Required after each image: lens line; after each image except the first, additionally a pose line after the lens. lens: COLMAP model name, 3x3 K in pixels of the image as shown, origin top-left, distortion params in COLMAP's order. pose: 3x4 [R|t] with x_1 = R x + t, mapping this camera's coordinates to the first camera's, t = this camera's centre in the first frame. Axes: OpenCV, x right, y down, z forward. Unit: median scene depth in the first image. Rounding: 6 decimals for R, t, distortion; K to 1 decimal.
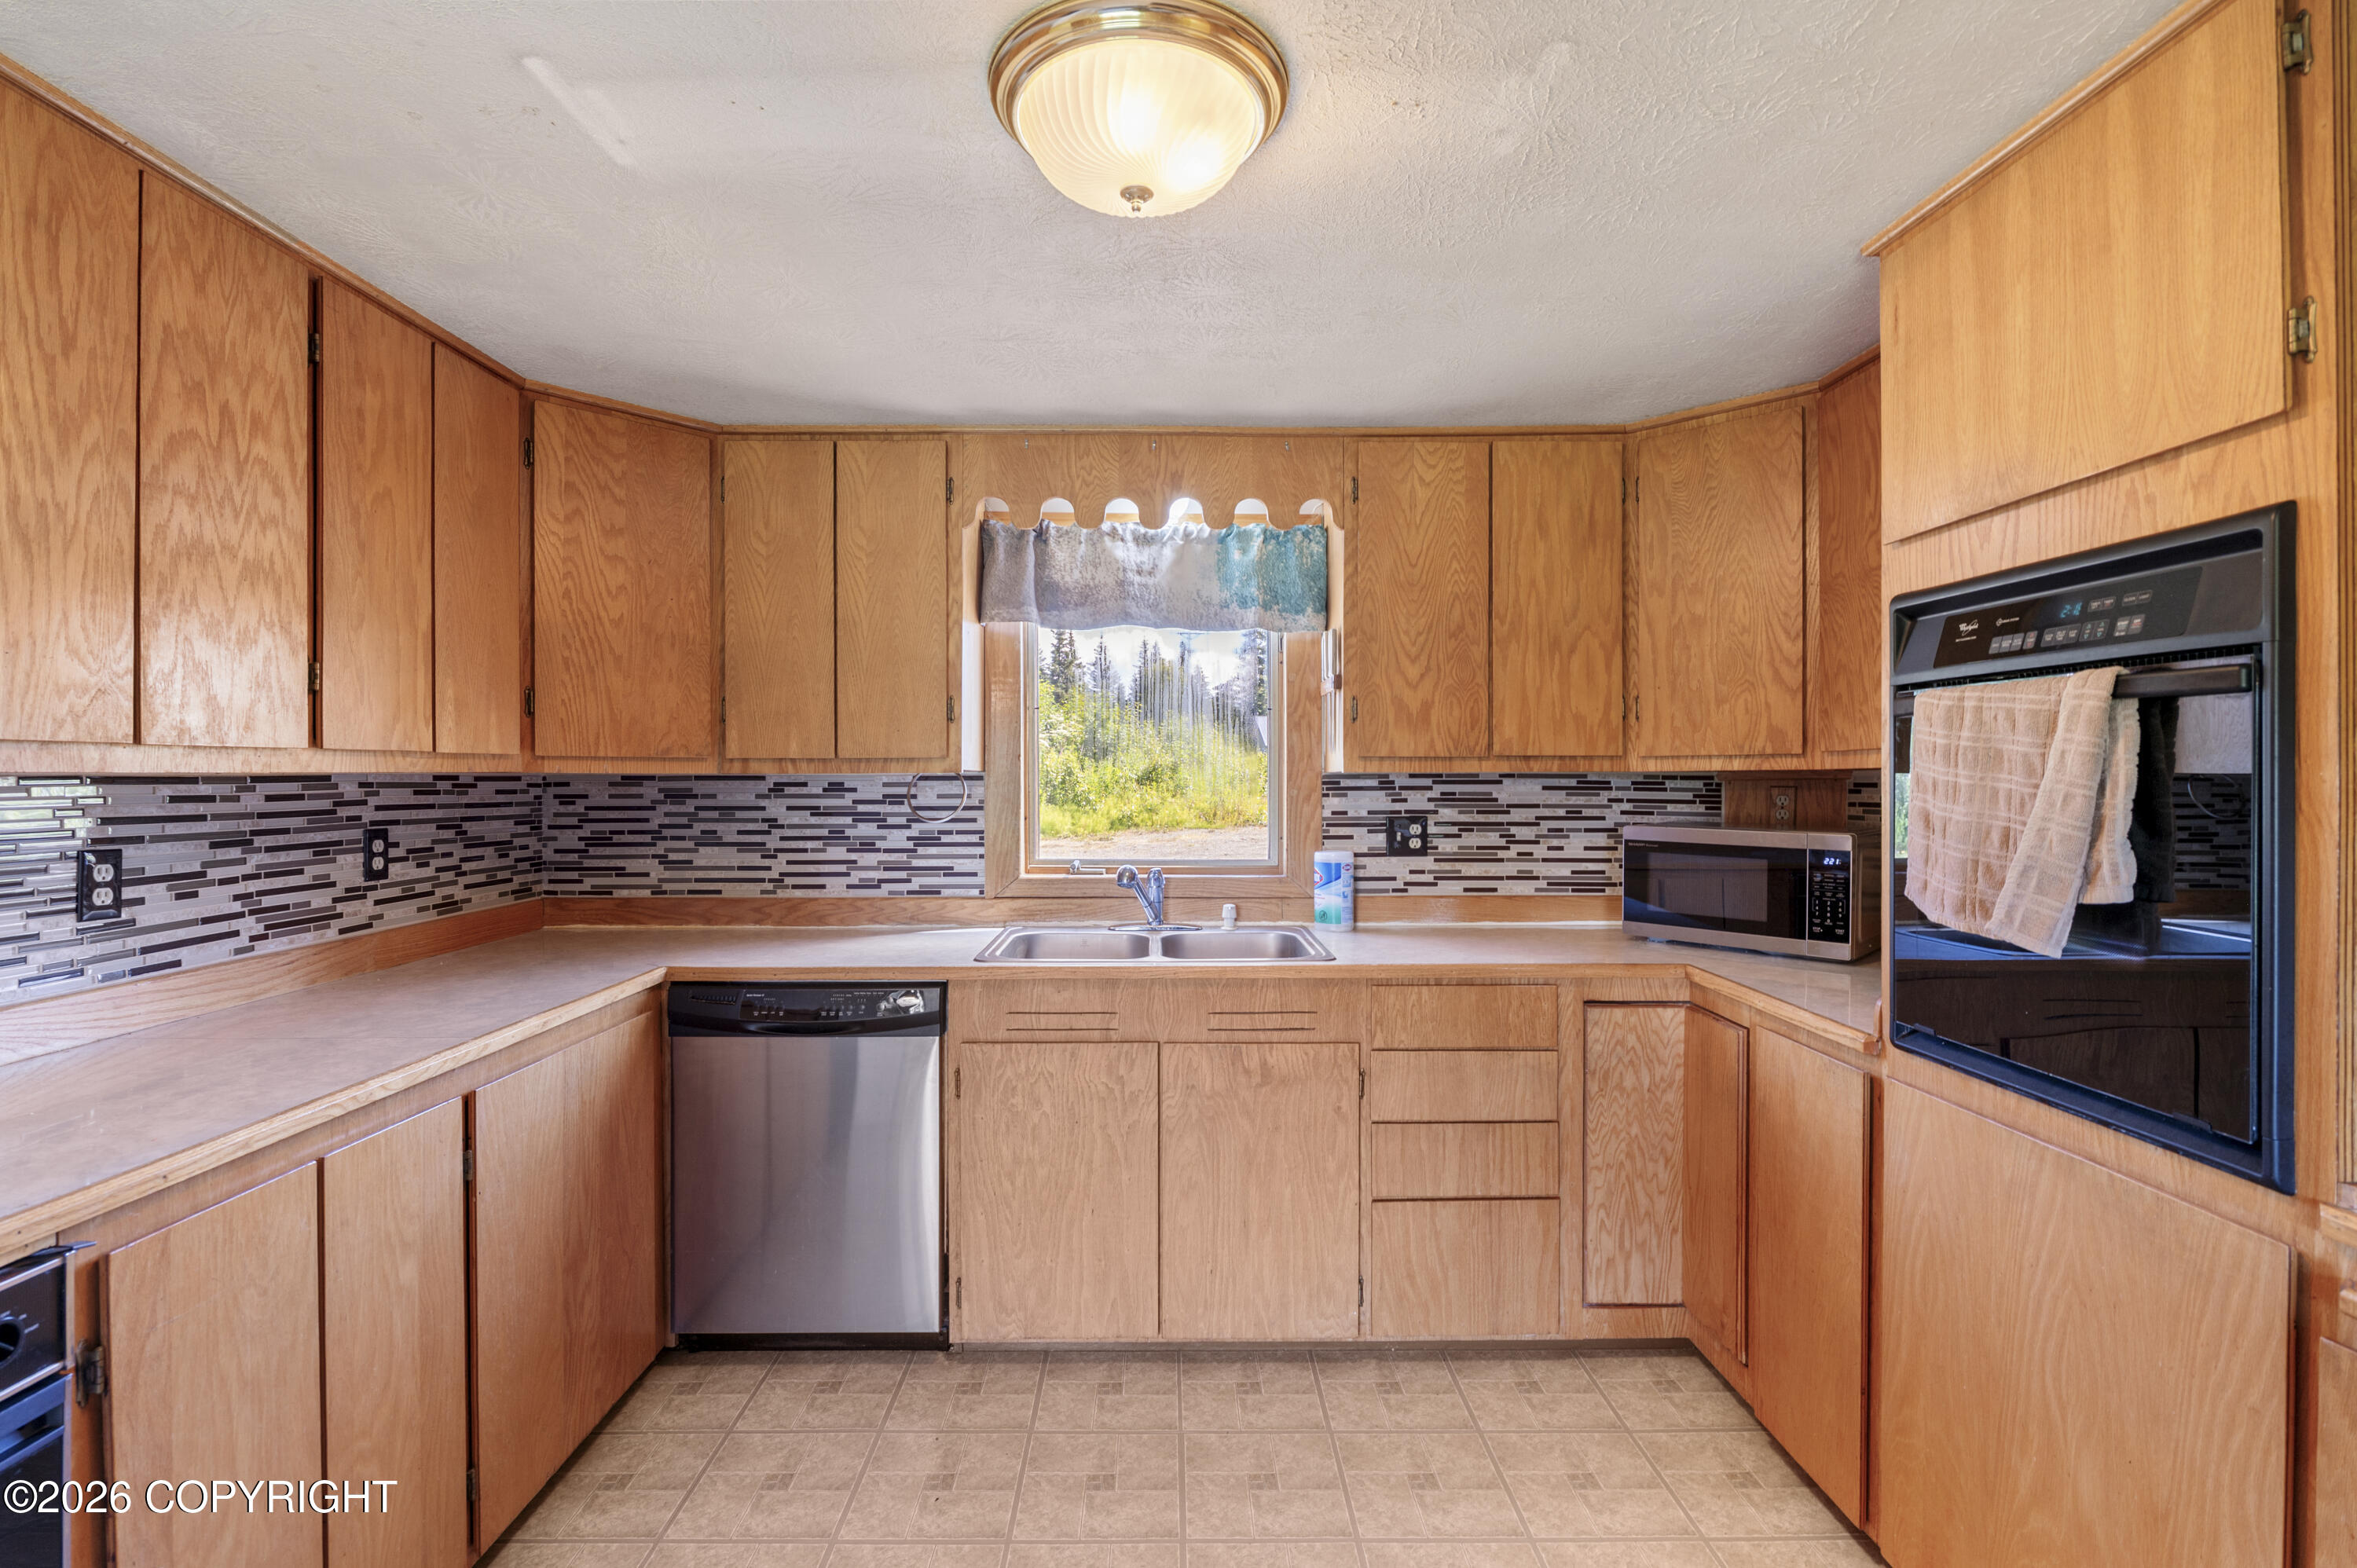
lens RADIAL K [[1058.7, 0, 1170.9], [0, 1058.7, 775.6], [0, 0, 1]] dist [-0.006033, -0.001164]
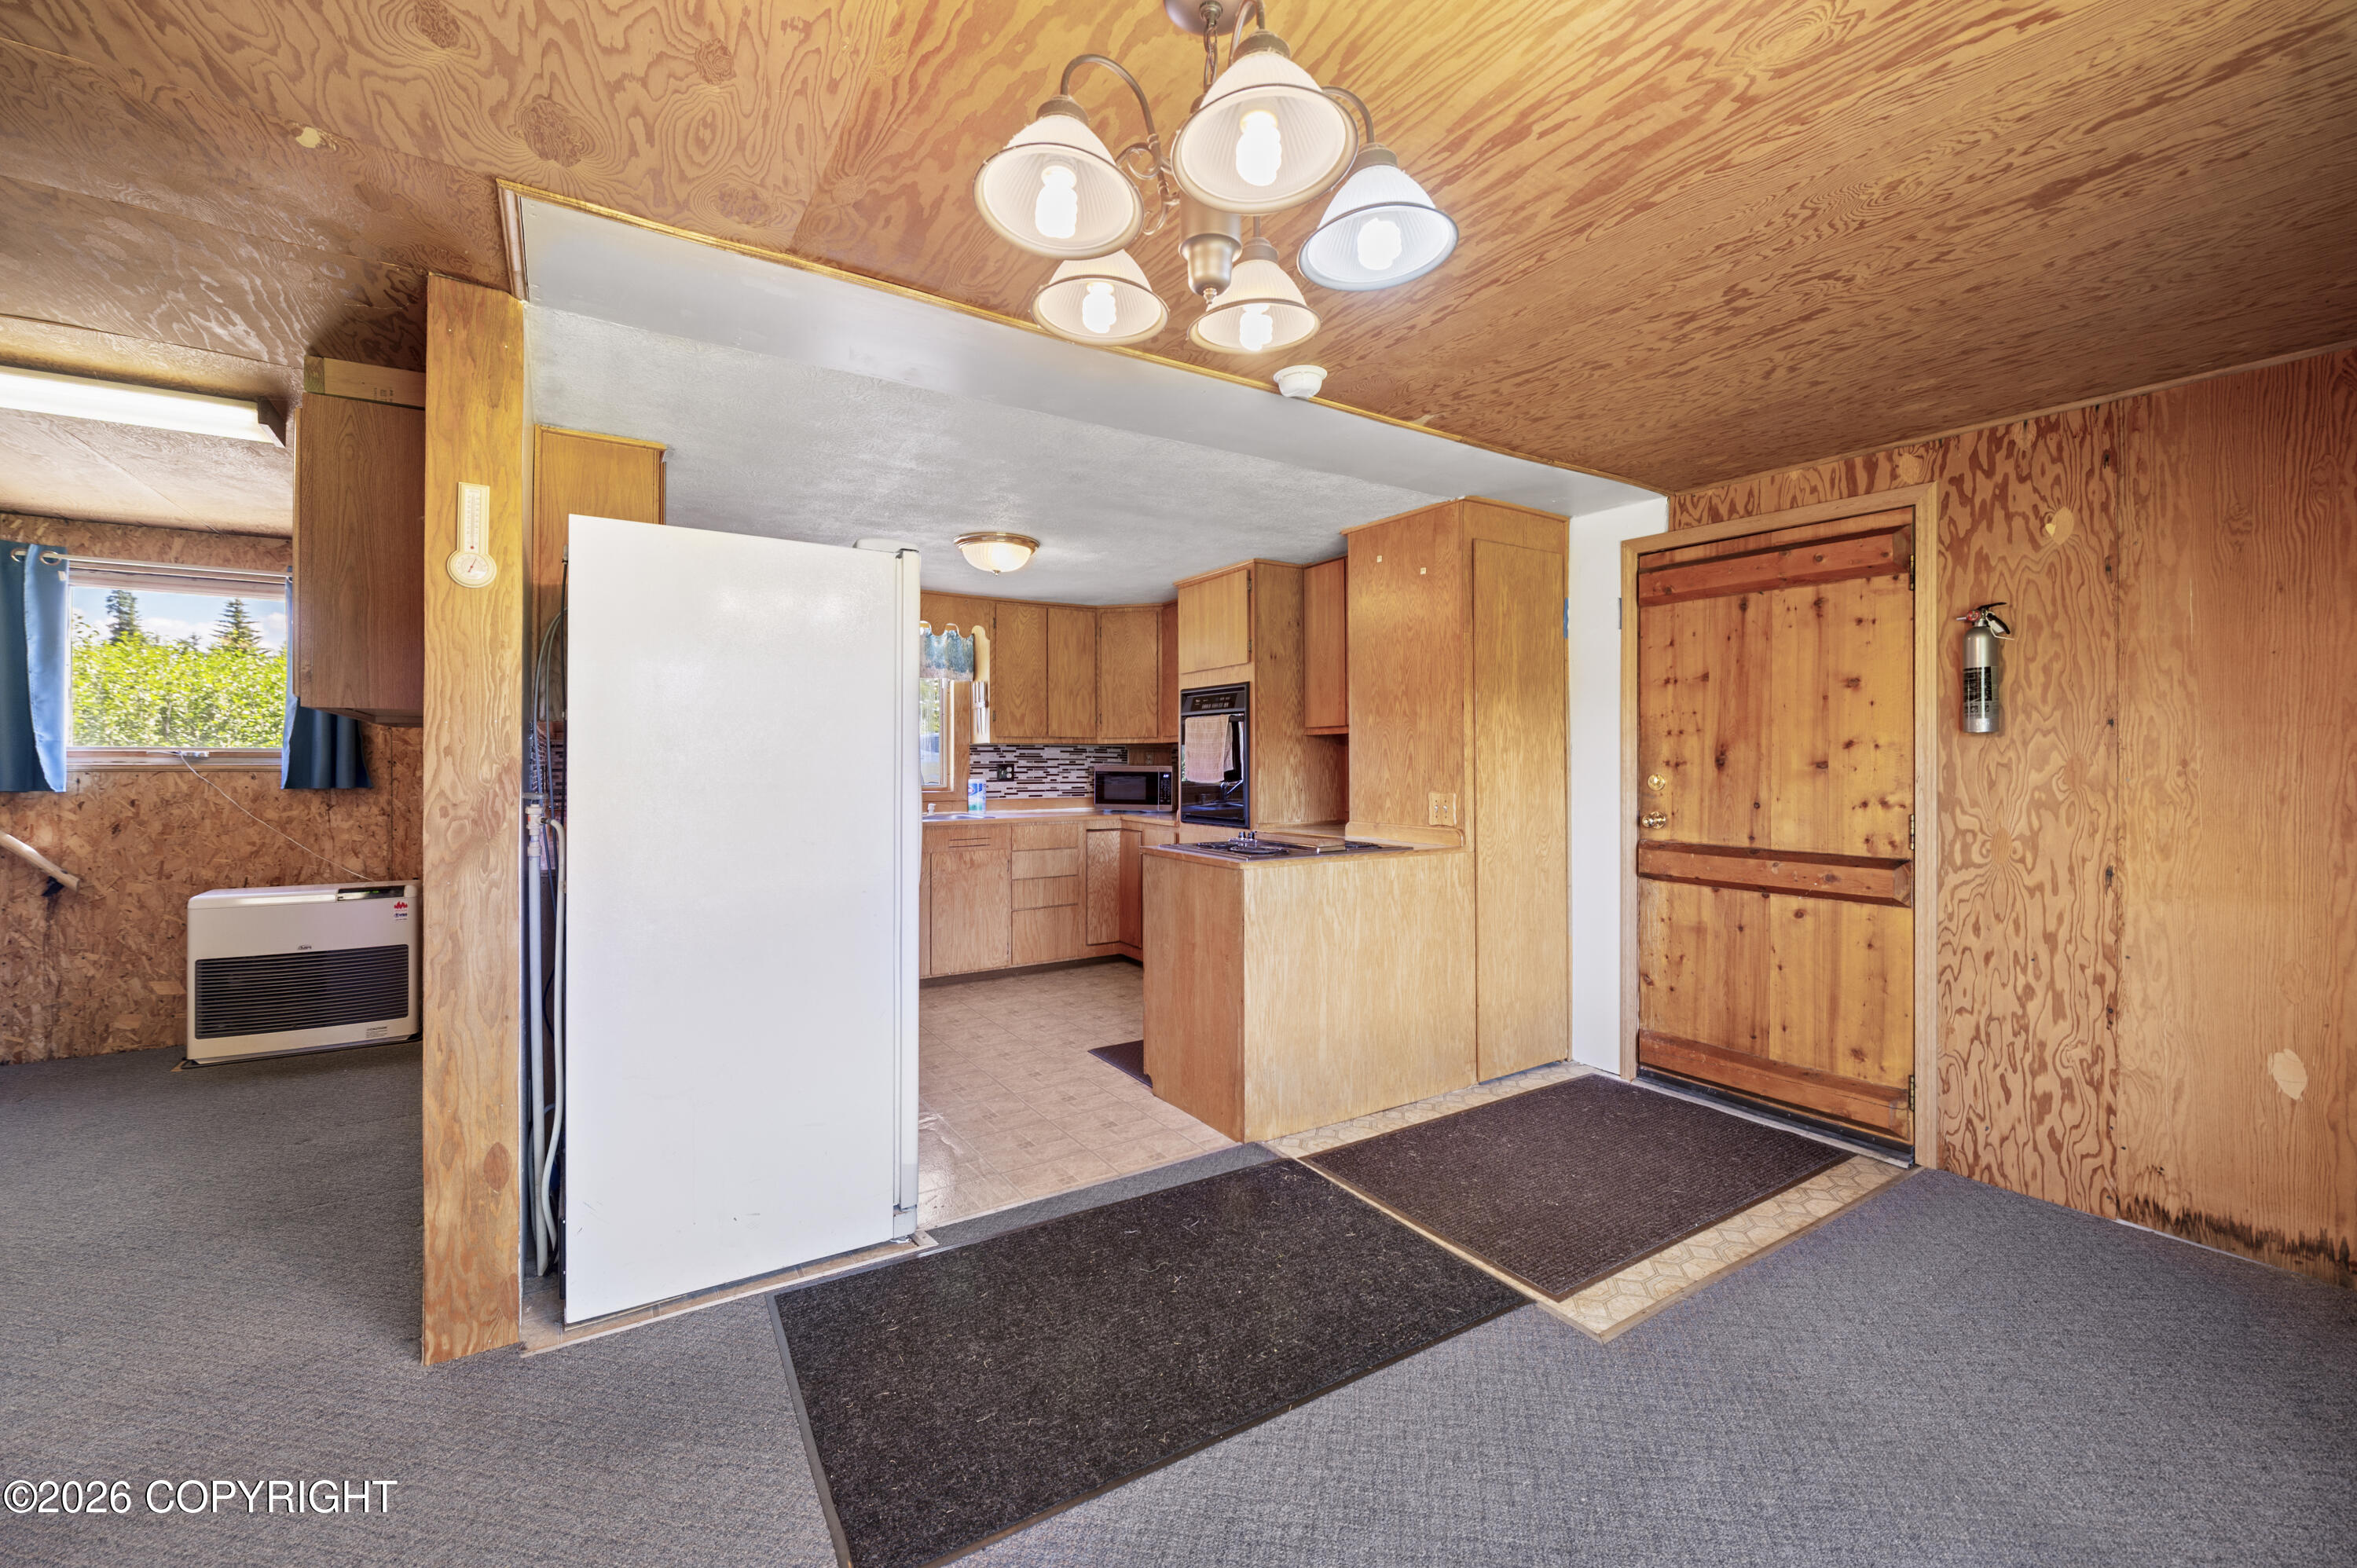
lens RADIAL K [[941.8, 0, 1172.7], [0, 941.8, 761.1], [0, 0, 1]] dist [-0.008543, 0.000080]
pose [[0.844782, 0.000065, 0.535111, -0.618796], [0.001882, 0.999993, -0.003093, 0.044862], [-0.535108, 0.003620, 0.844776, -0.995028]]
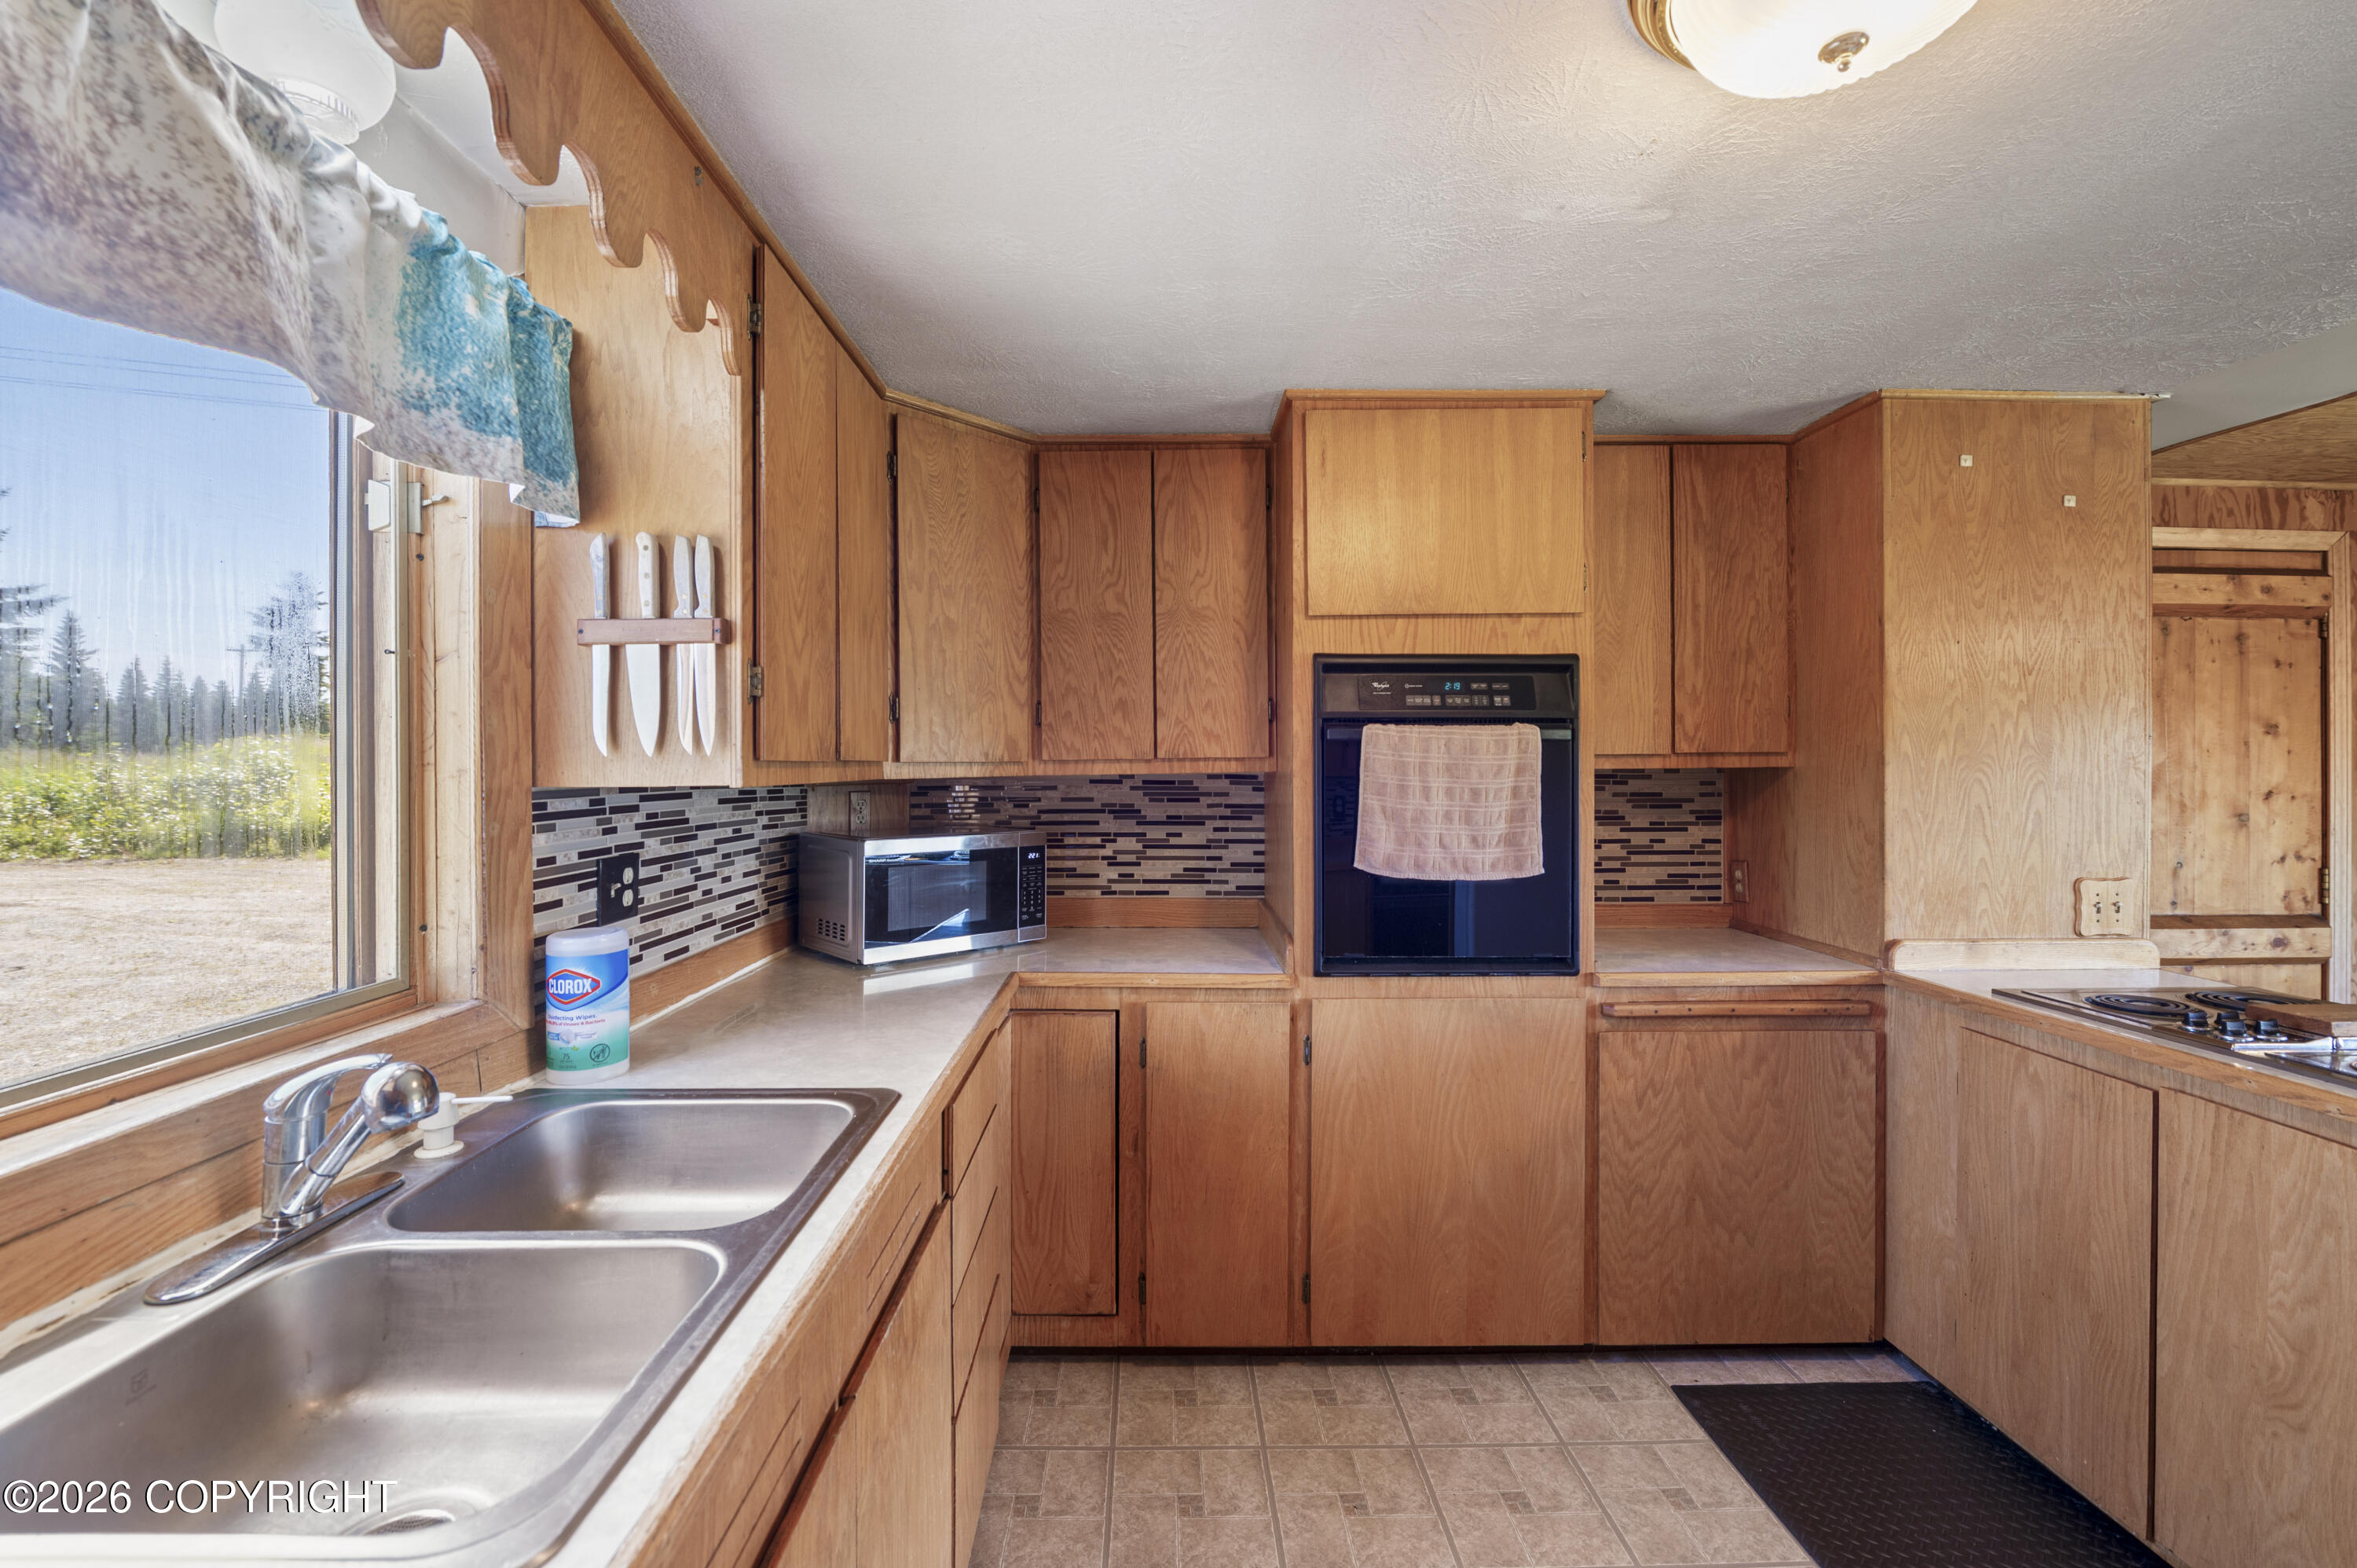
lens RADIAL K [[951.1, 0, 1164.7], [0, 951.1, 768.6], [0, 0, 1]] dist [-0.010230, -0.000211]
pose [[-0.003439, -0.002264, 0.999992, -0.369310], [0.003486, 0.999991, 0.002276, -0.013893], [-0.999988, 0.003494, -0.003431, 0.773881]]
